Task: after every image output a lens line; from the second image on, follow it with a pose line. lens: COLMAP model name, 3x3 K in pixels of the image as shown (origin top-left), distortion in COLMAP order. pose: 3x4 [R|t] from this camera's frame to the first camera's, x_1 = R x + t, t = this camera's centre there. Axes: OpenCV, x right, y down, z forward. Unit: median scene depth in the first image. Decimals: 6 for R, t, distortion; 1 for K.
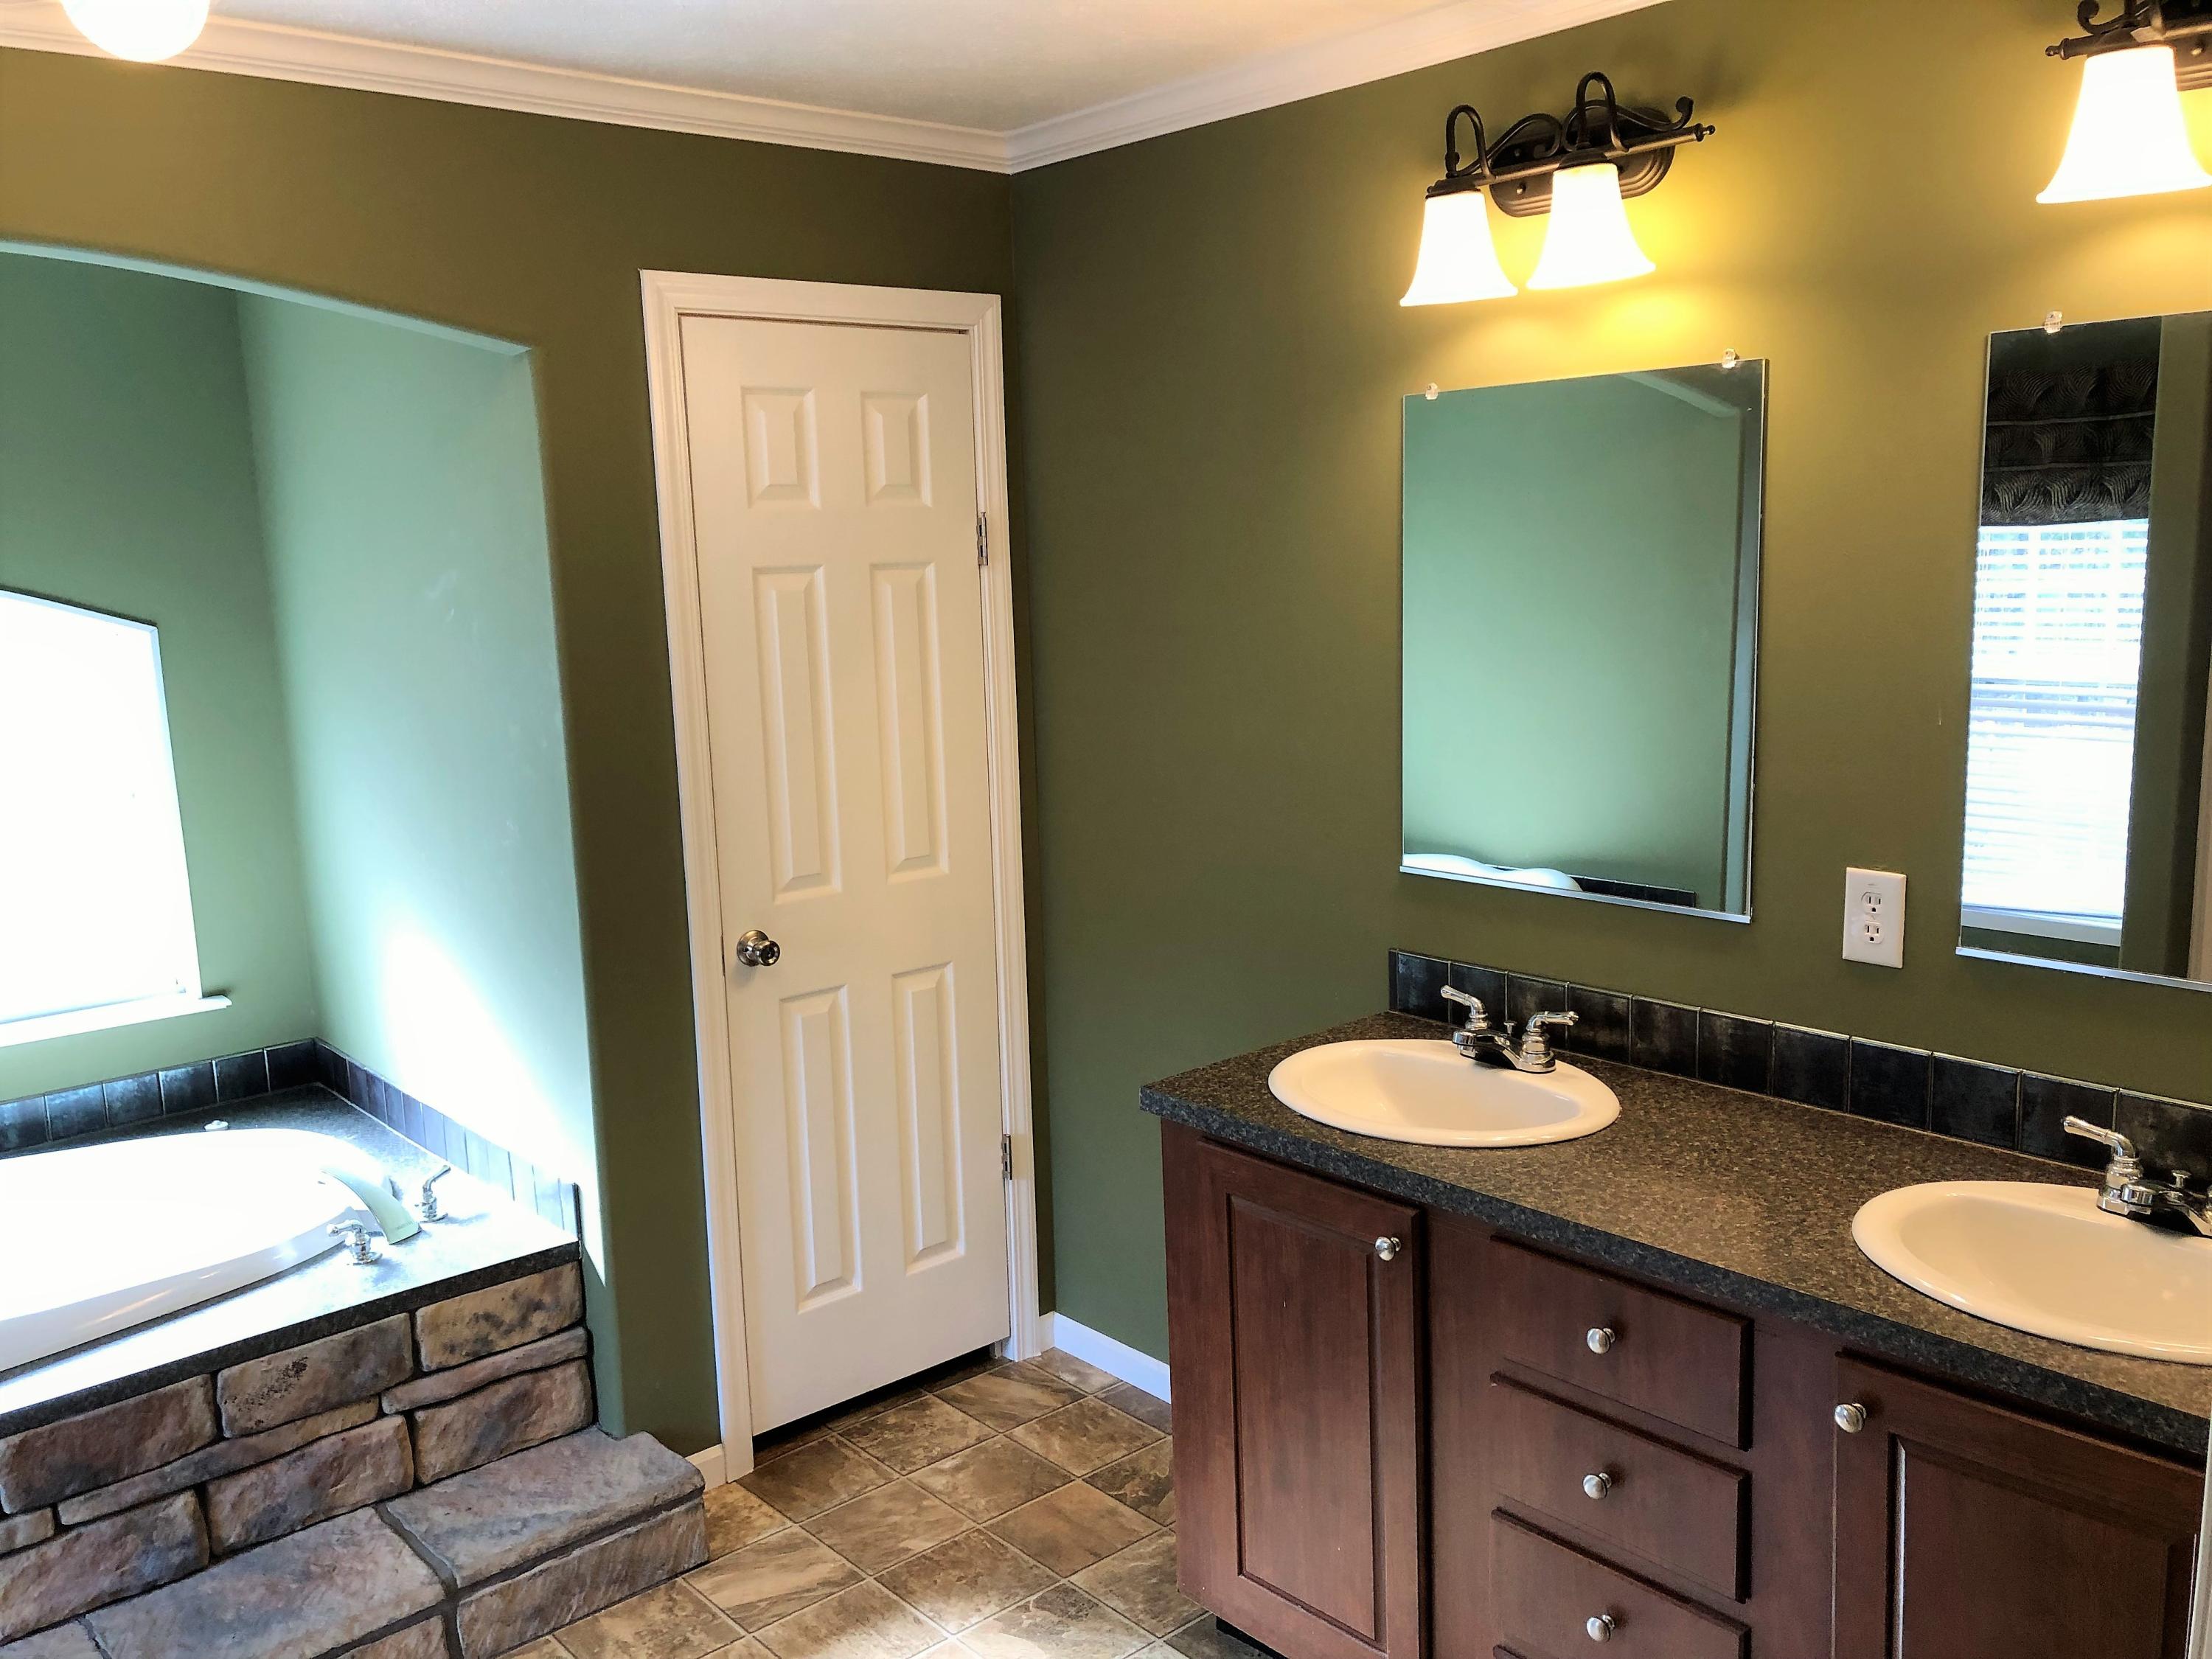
lens RADIAL K [[1824.4, 0, 1116.6], [0, 1824.4, 818.9], [0, 0, 1]] dist [0.021341, 0.001256]
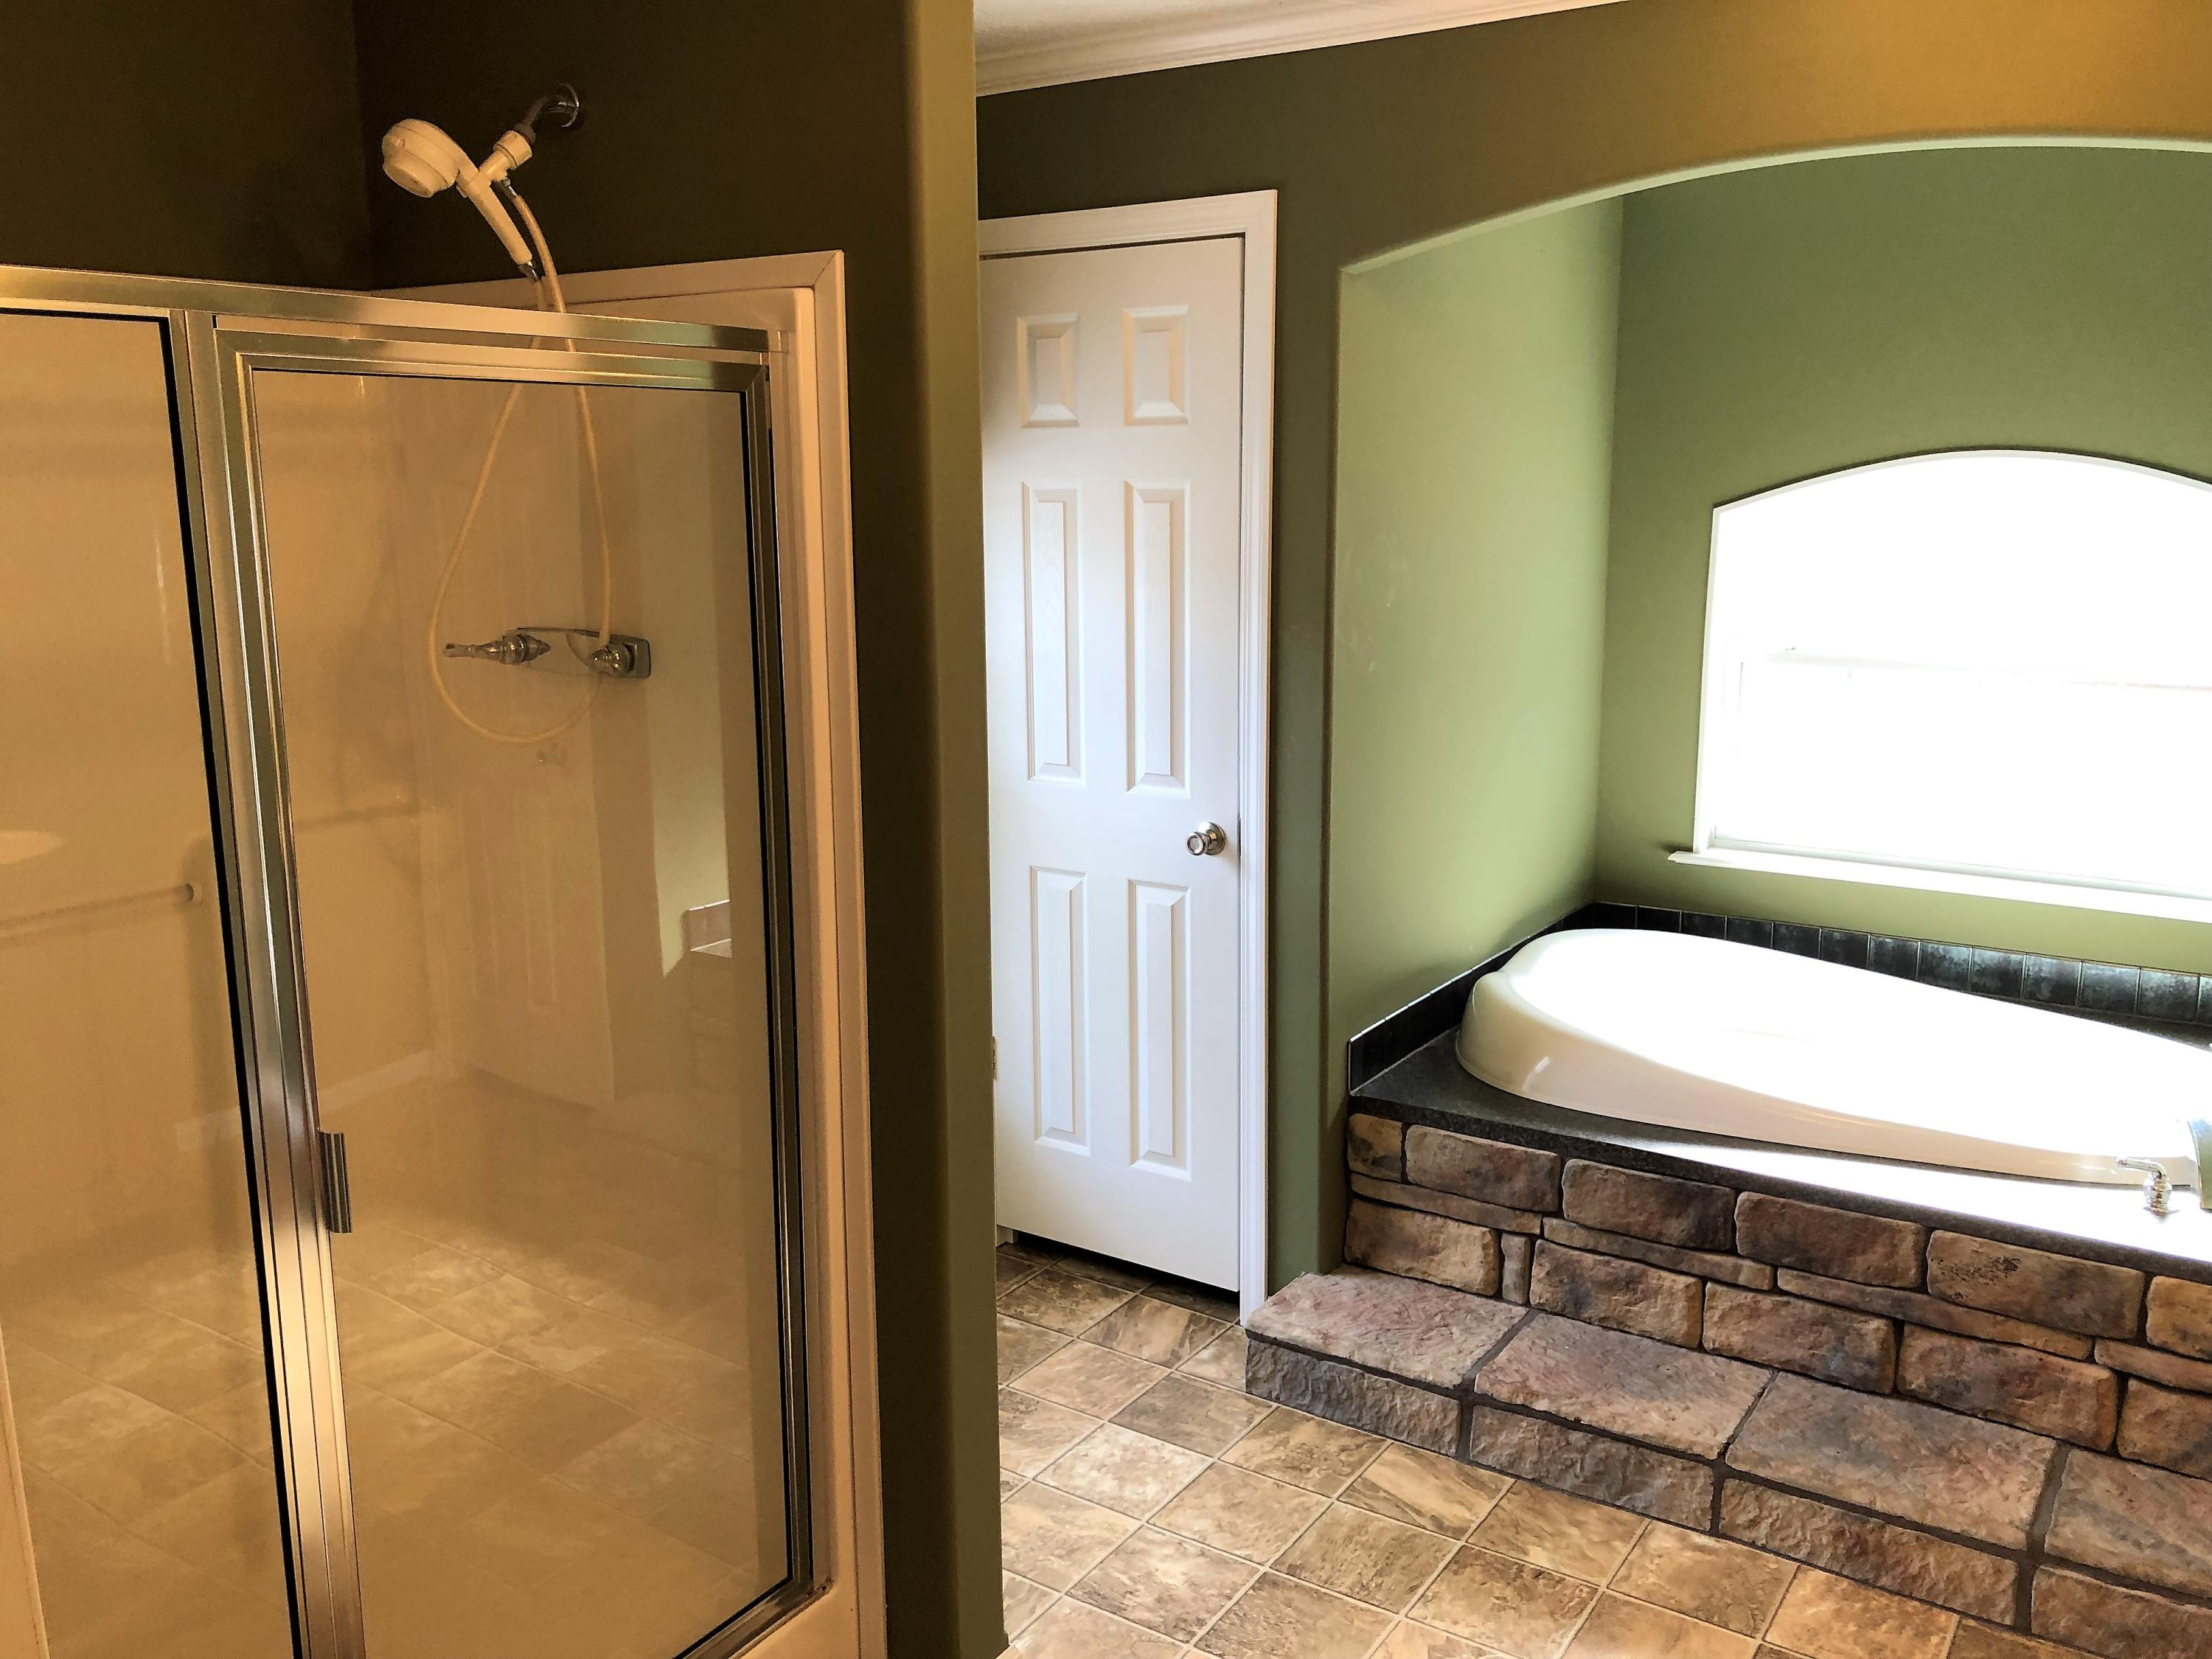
lens RADIAL K [[1824.4, 0, 1116.6], [0, 1824.4, 818.9], [0, 0, 1]] dist [0.021341, 0.001256]
pose [[0.269070, 0.217912, -0.938145, 0.291577], [-0.158746, 0.970780, 0.179962, -0.036368], [0.949948, 0.100504, 0.295801, 0.213901]]
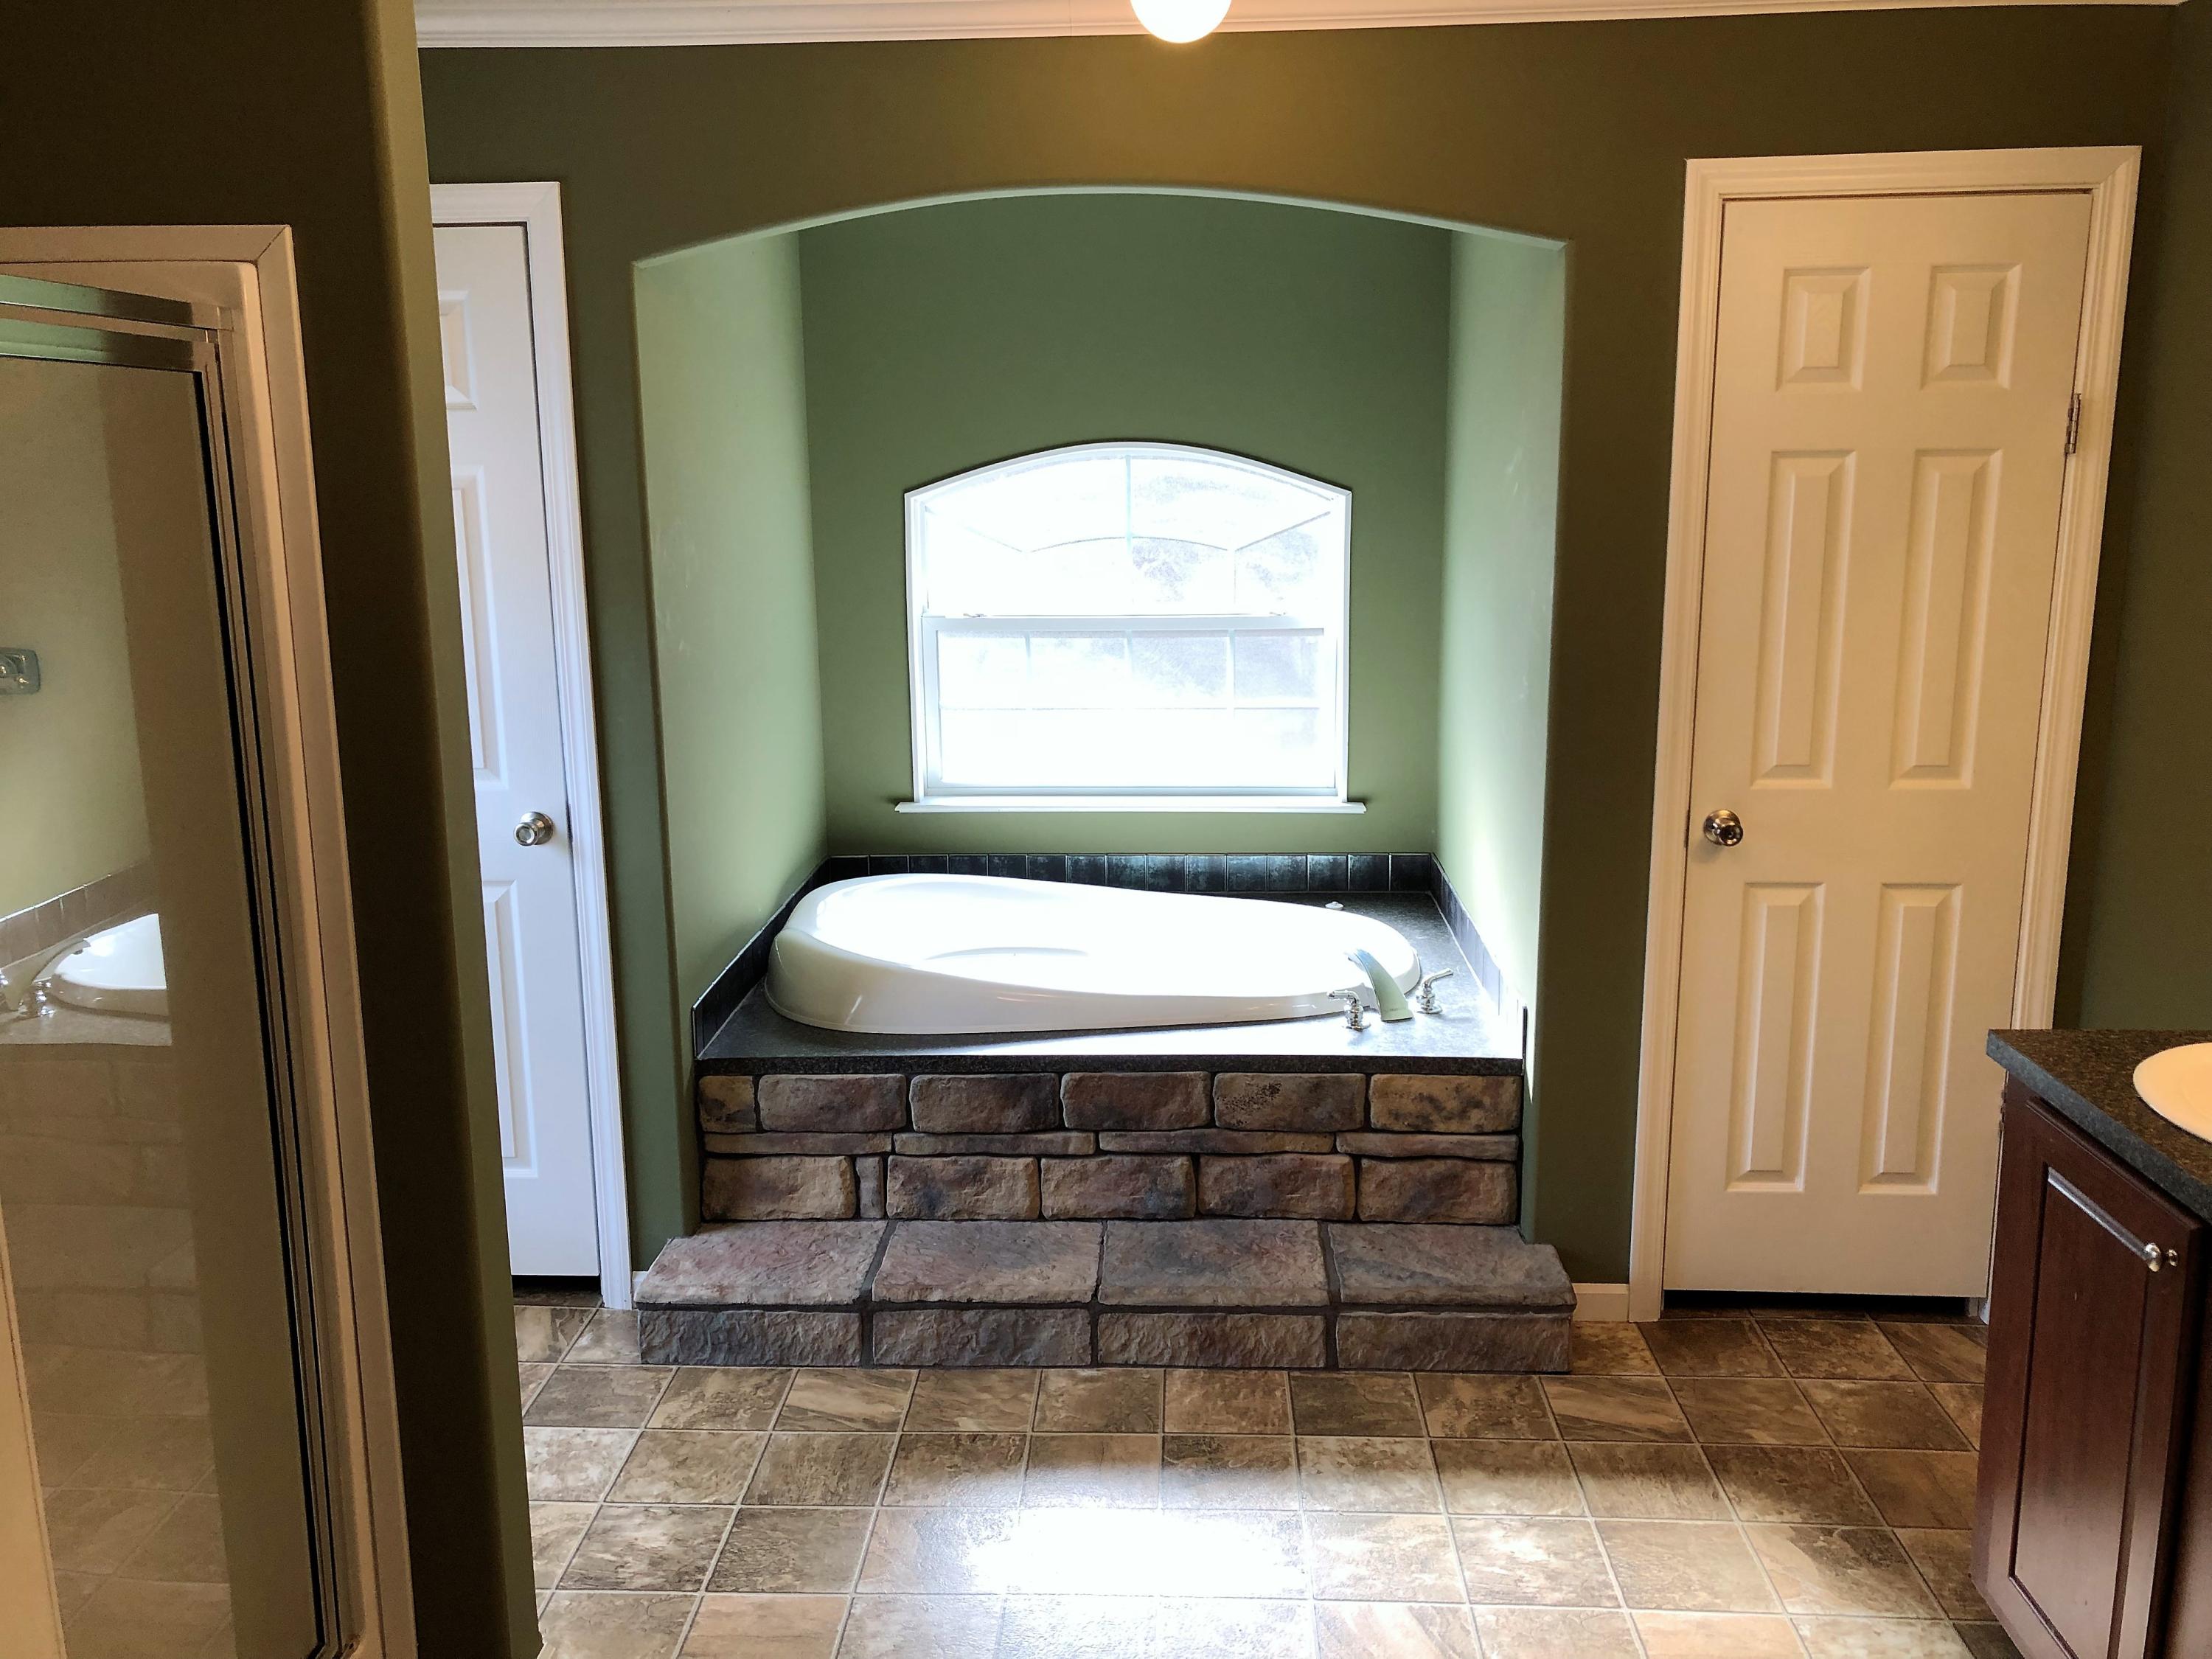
lens RADIAL K [[1794.1, 0, 1091.2], [0, 1794.1, 801.4], [0, 0, 1]] dist [0.087695, -0.224513]
pose [[0.719709, 0.158447, -0.675954, 0.247411], [-0.124090, 0.987290, 0.099303, 0.000293], [0.683097, 0.012410, 0.730223, 0.023014]]
